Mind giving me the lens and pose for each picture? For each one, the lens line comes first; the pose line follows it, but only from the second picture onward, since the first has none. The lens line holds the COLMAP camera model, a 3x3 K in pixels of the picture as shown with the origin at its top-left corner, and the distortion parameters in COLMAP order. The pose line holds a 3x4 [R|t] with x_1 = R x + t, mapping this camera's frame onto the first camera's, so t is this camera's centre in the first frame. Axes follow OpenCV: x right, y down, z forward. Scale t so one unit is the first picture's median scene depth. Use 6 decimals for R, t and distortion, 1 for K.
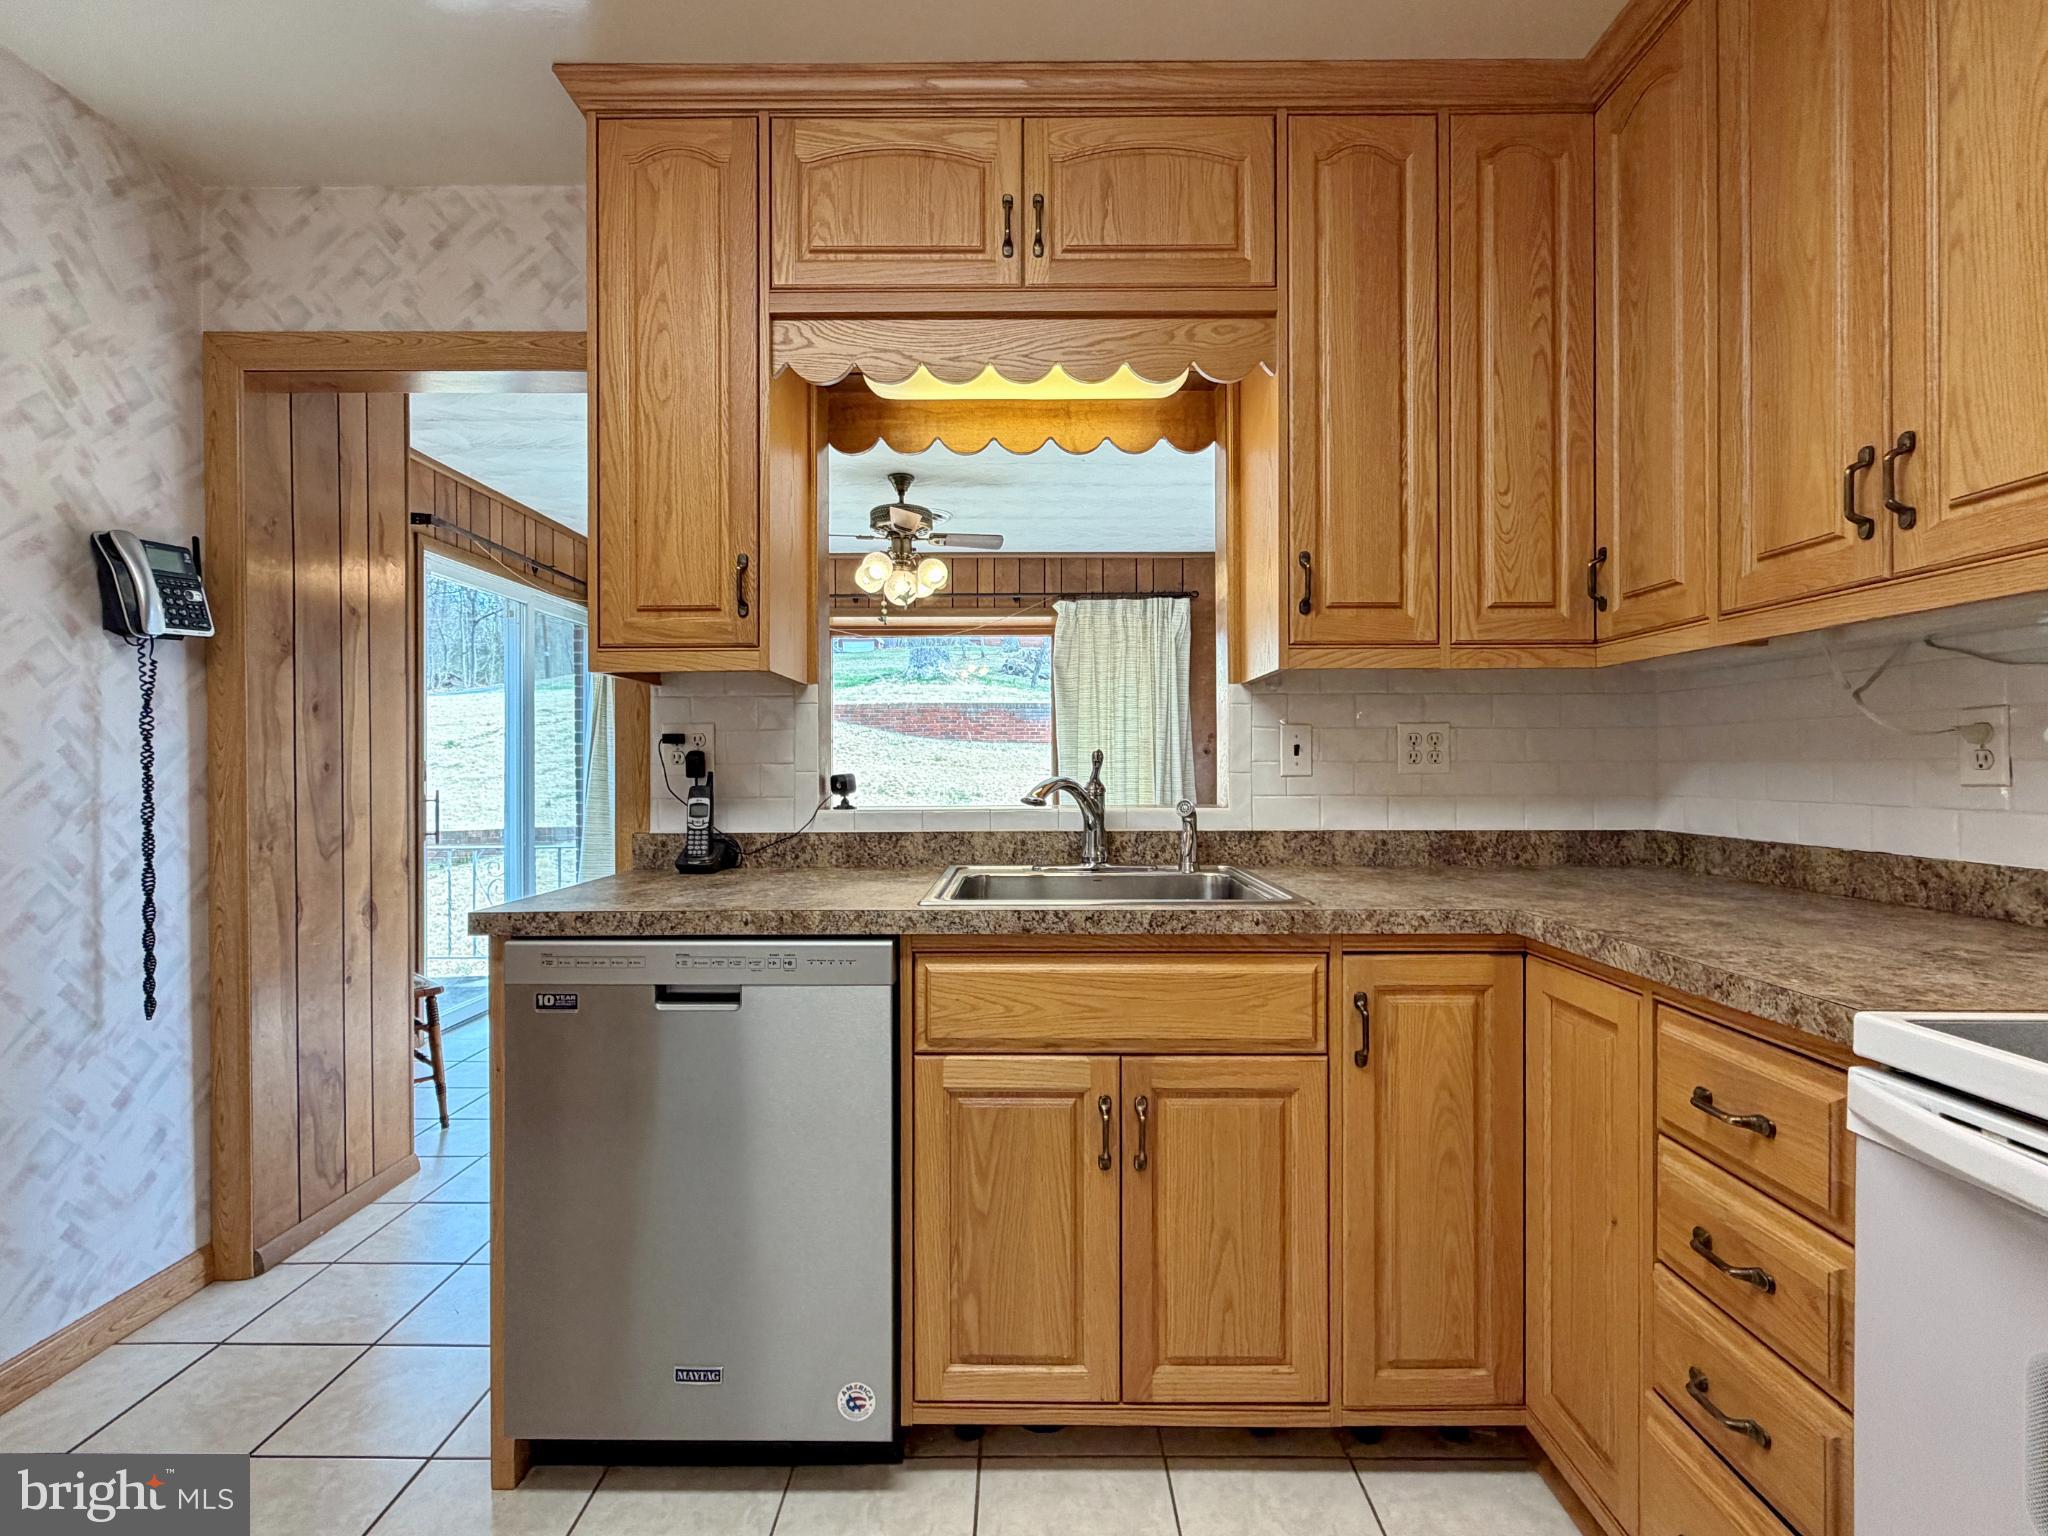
lens RADIAL K [[952.6, 0, 1032.6], [0, 952.6, 766.6], [0, 0, 1]] dist [-0.010894, -0.000594]
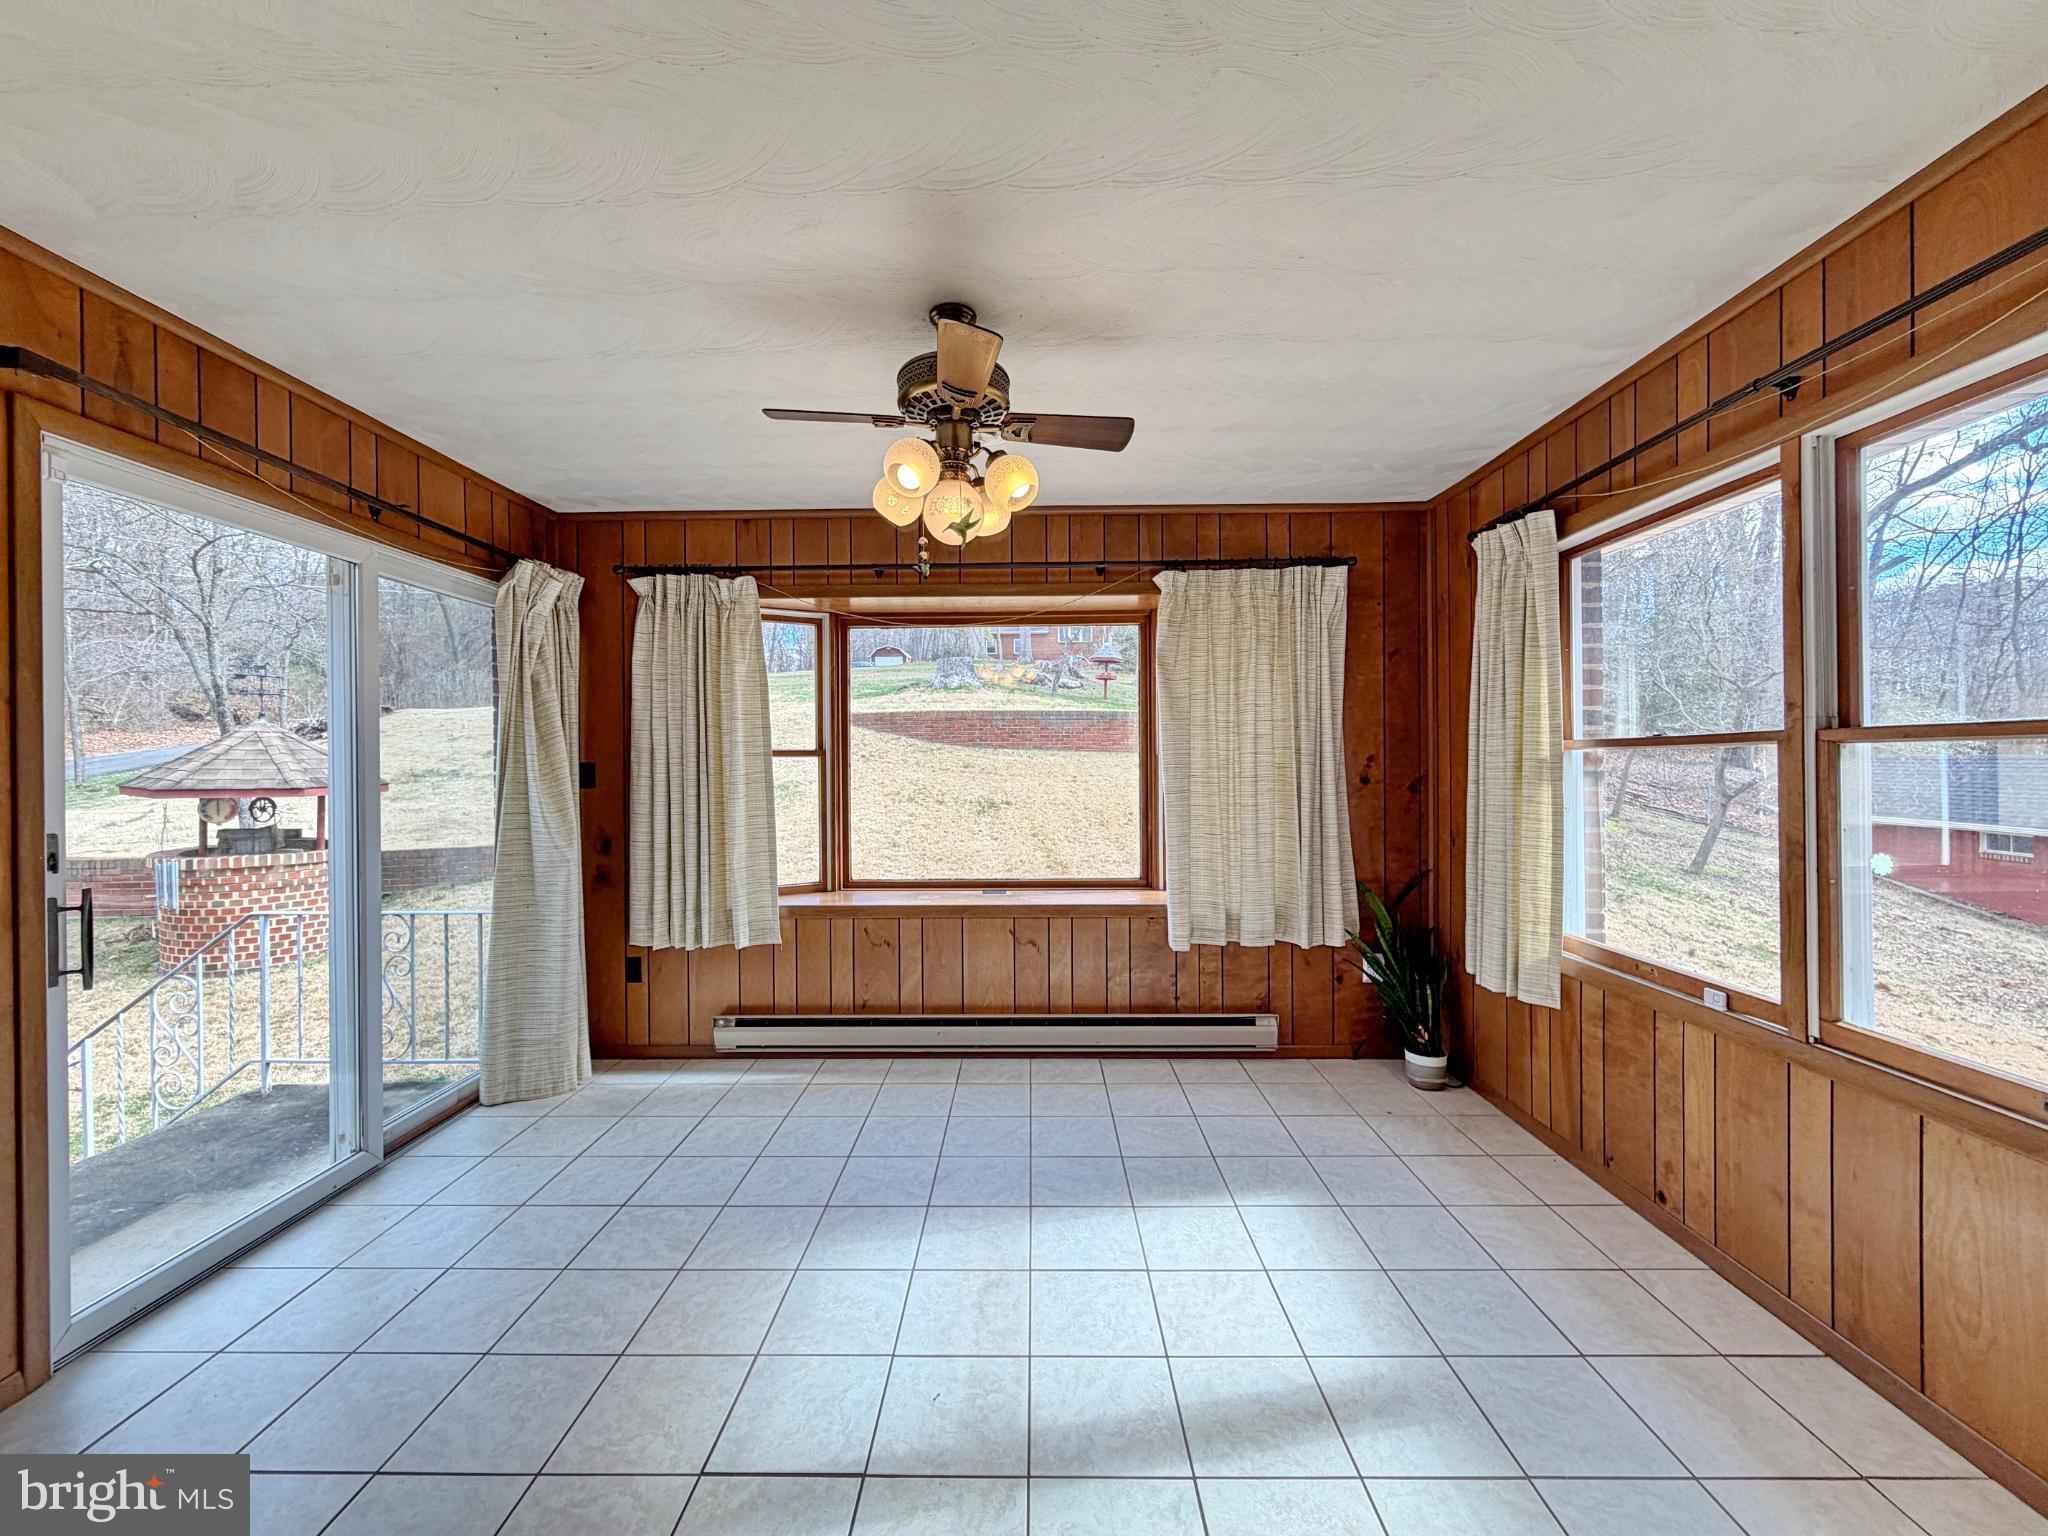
lens RADIAL K [[819.9, 0, 1020.7], [0, 819.9, 760.3], [0, 0, 1]] dist [-0.001115, 0.000185]
pose [[0.999747, -0.004247, -0.022066, -0.180534], [0.004139, 0.999979, -0.004943, -0.081238], [0.022086, 0.004851, 0.999744, 1.051691]]
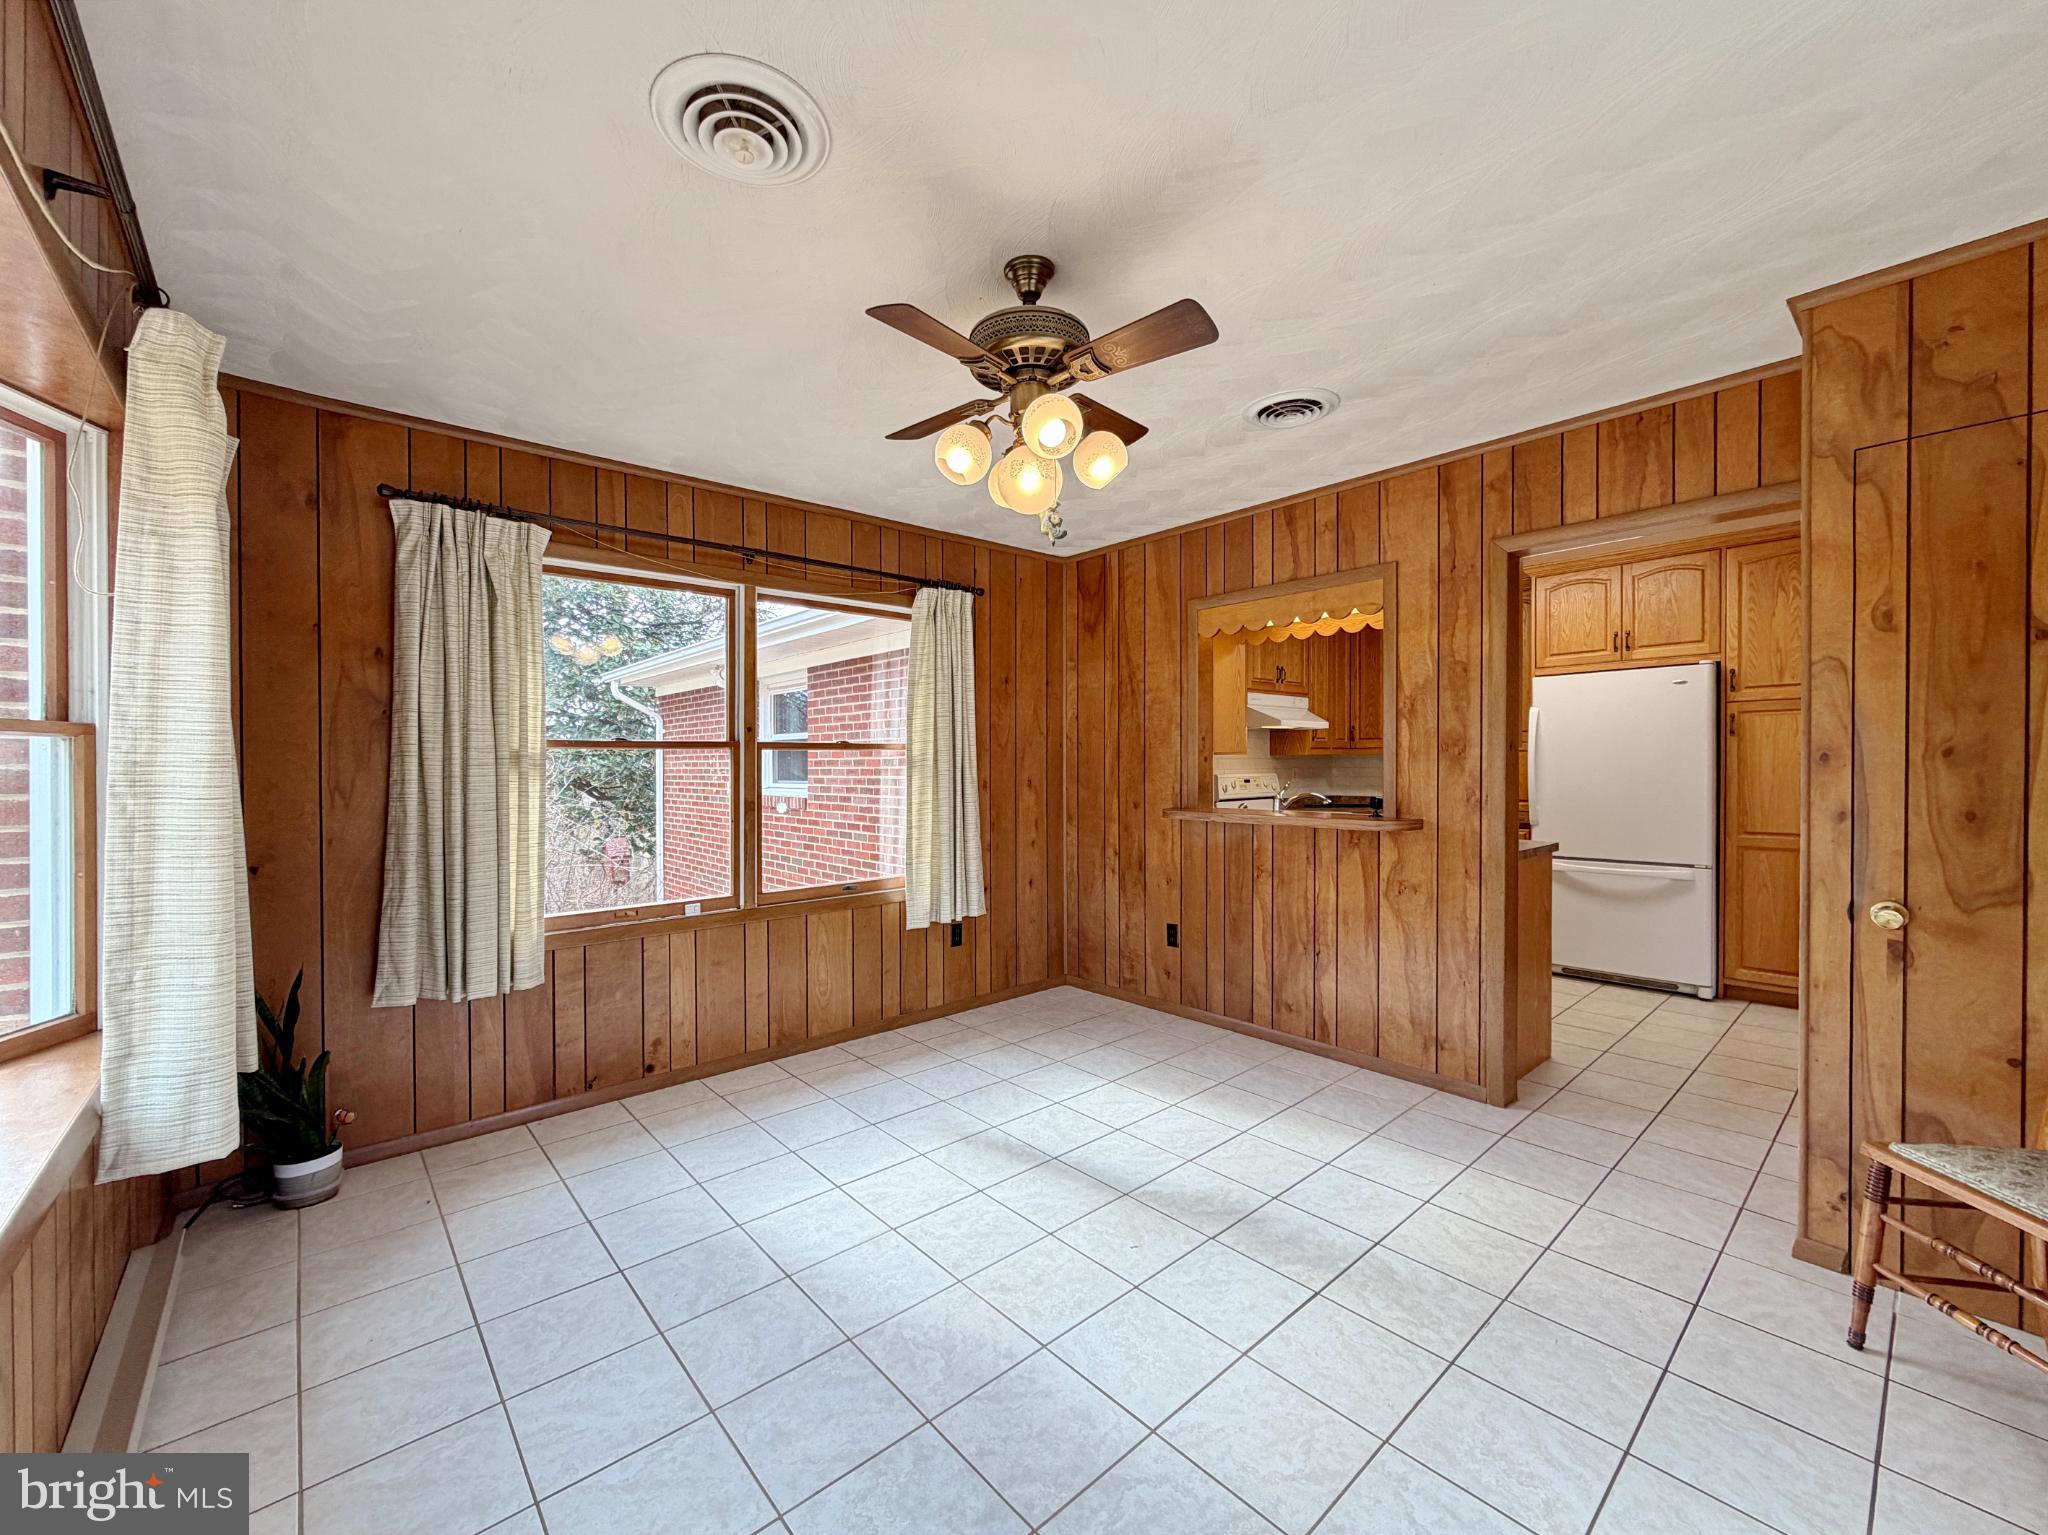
lens RADIAL K [[819.9, 0, 1004.0], [0, 819.9, 768.9], [0, 0, 1]] dist [-0.001115, 0.000185]
pose [[-0.641237, 0.002781, 0.767337, -0.977975], [0.011709, 0.999912, 0.006161, -0.067545], [-0.767253, 0.012935, -0.641214, 2.651903]]
